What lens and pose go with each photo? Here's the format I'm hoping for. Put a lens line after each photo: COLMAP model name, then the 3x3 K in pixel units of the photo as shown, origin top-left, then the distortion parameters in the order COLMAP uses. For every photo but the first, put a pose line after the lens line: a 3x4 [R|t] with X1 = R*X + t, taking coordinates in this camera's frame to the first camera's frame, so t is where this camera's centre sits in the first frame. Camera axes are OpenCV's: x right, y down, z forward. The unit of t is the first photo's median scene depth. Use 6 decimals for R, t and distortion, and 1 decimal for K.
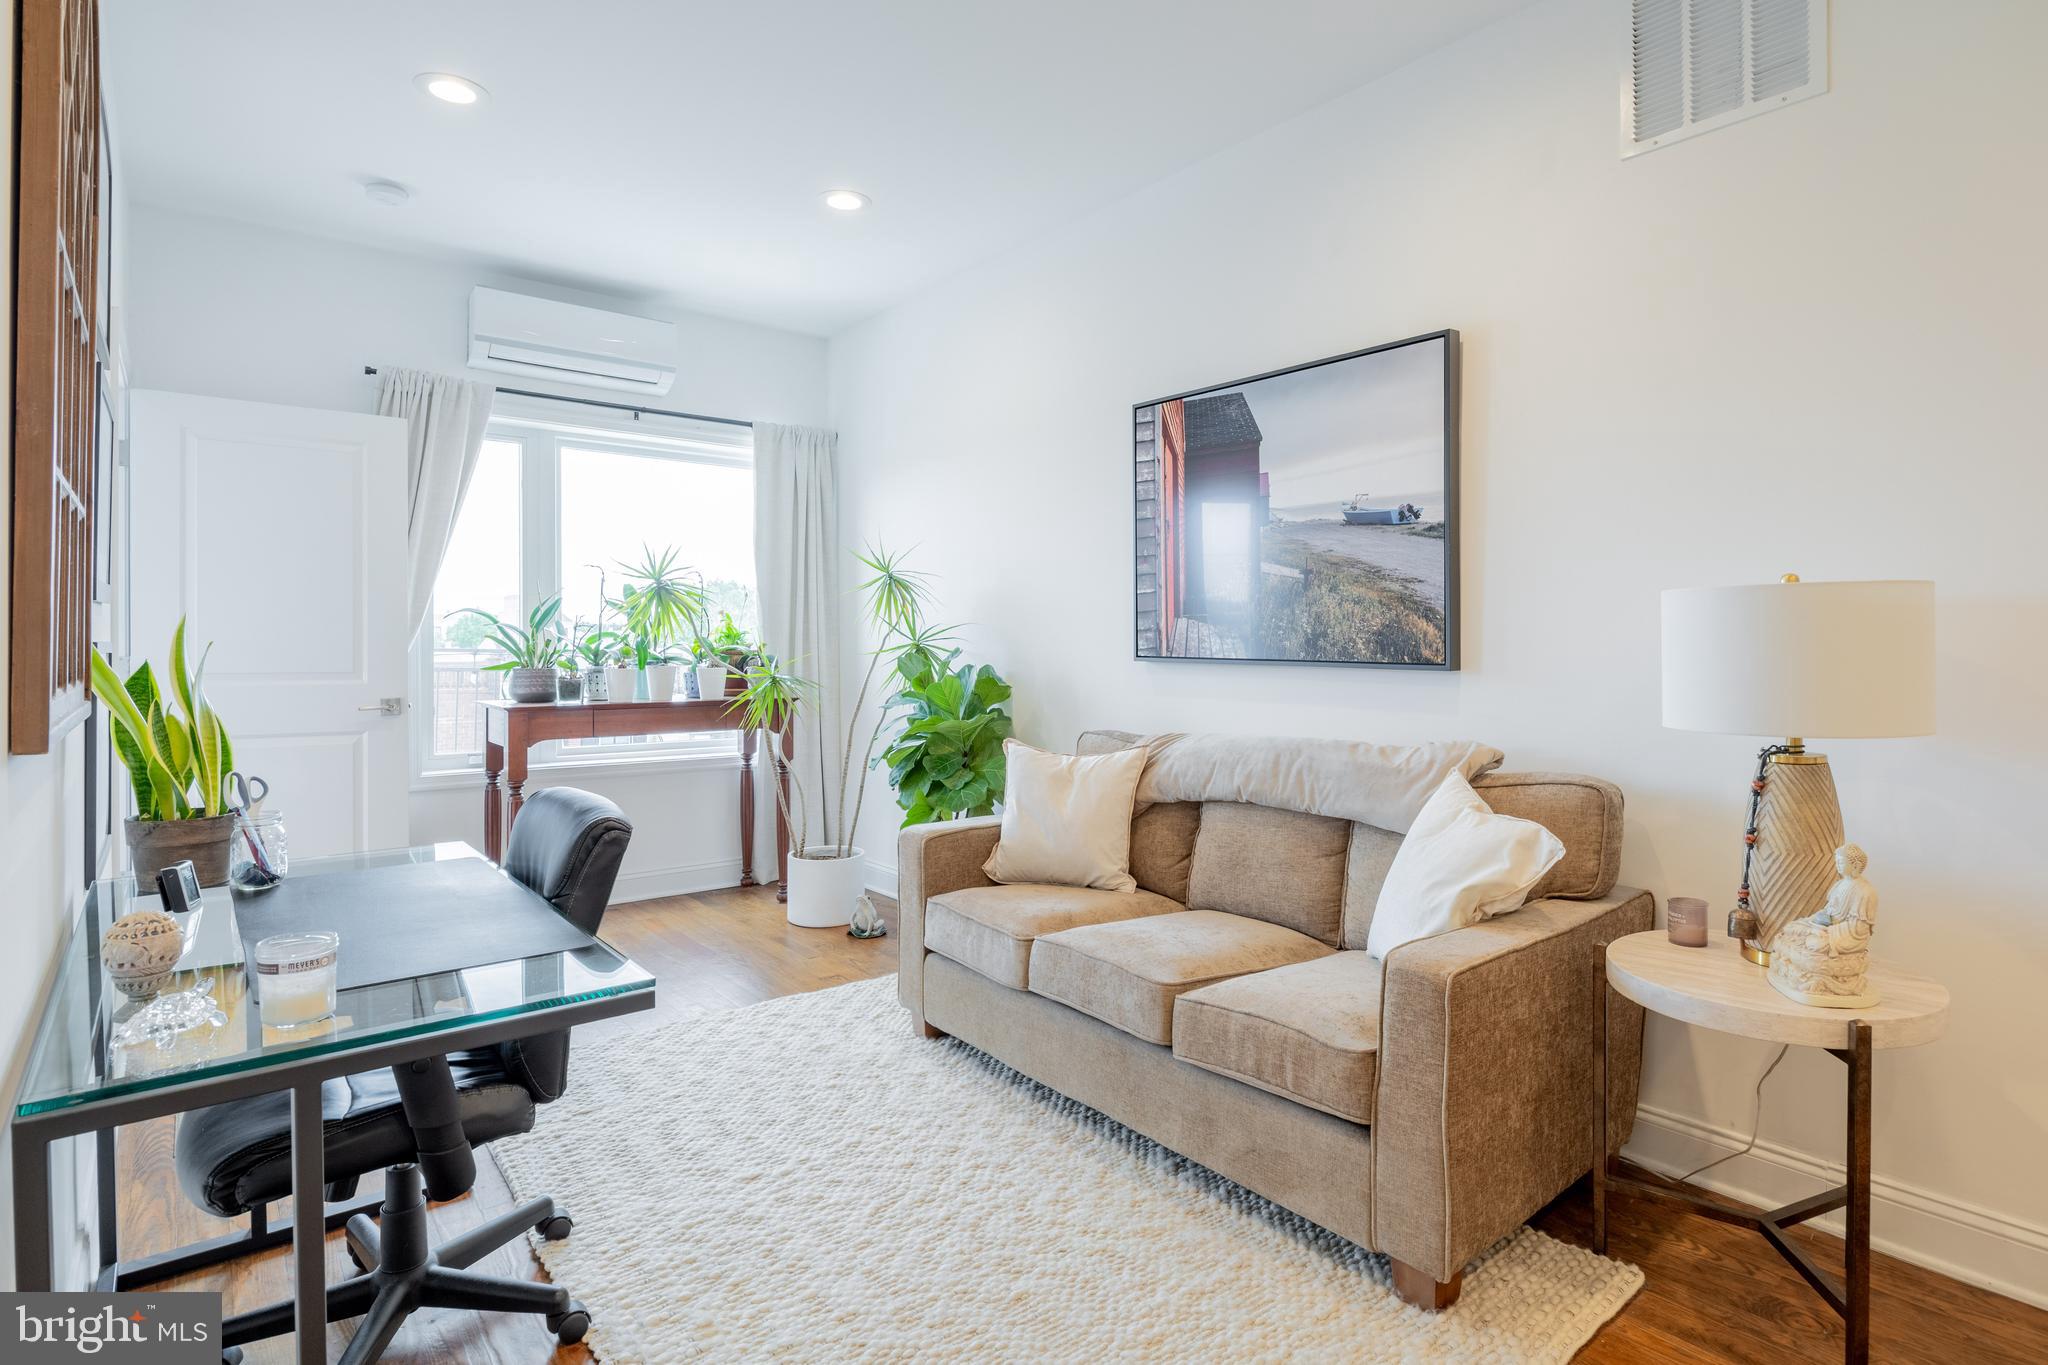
lens RADIAL K [[1061.0, 0, 1027.9], [0, 1061.0, 663.7], [0, 0, 1]] dist [-0.016775, -0.000975]
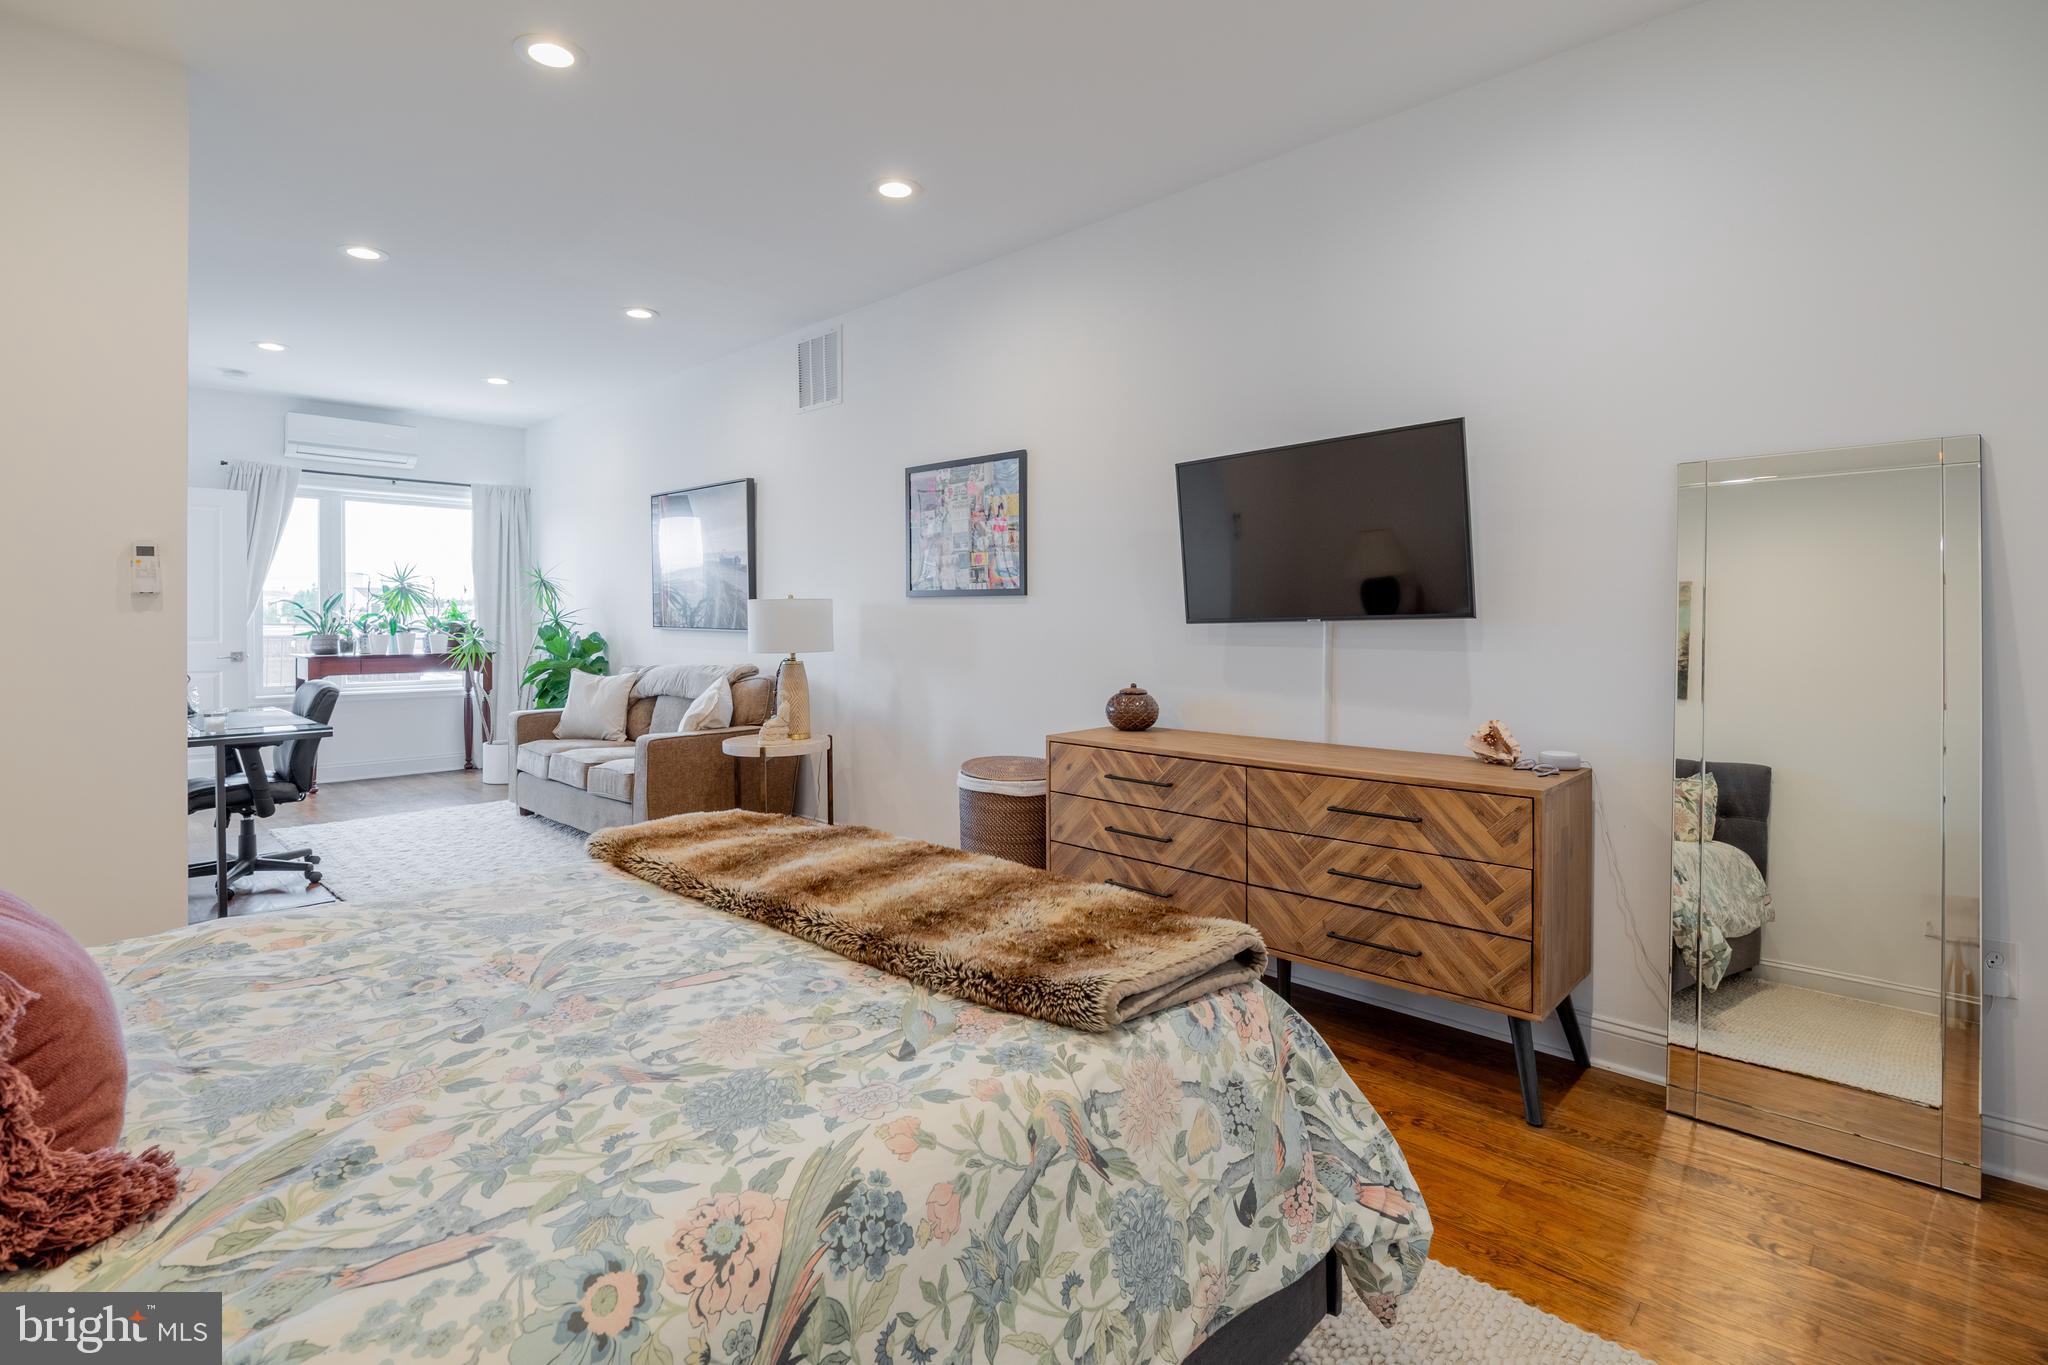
lens RADIAL K [[982.2, 0, 935.2], [0, 982.2, 627.2], [0, 0, 1]] dist [-0.000257, 0.000078]
pose [[0.996294, -0.002598, 0.085971, 0.466013], [0.003286, 0.999964, -0.007862, 0.009740], [-0.085947, 0.008115, 0.996267, -0.821247]]
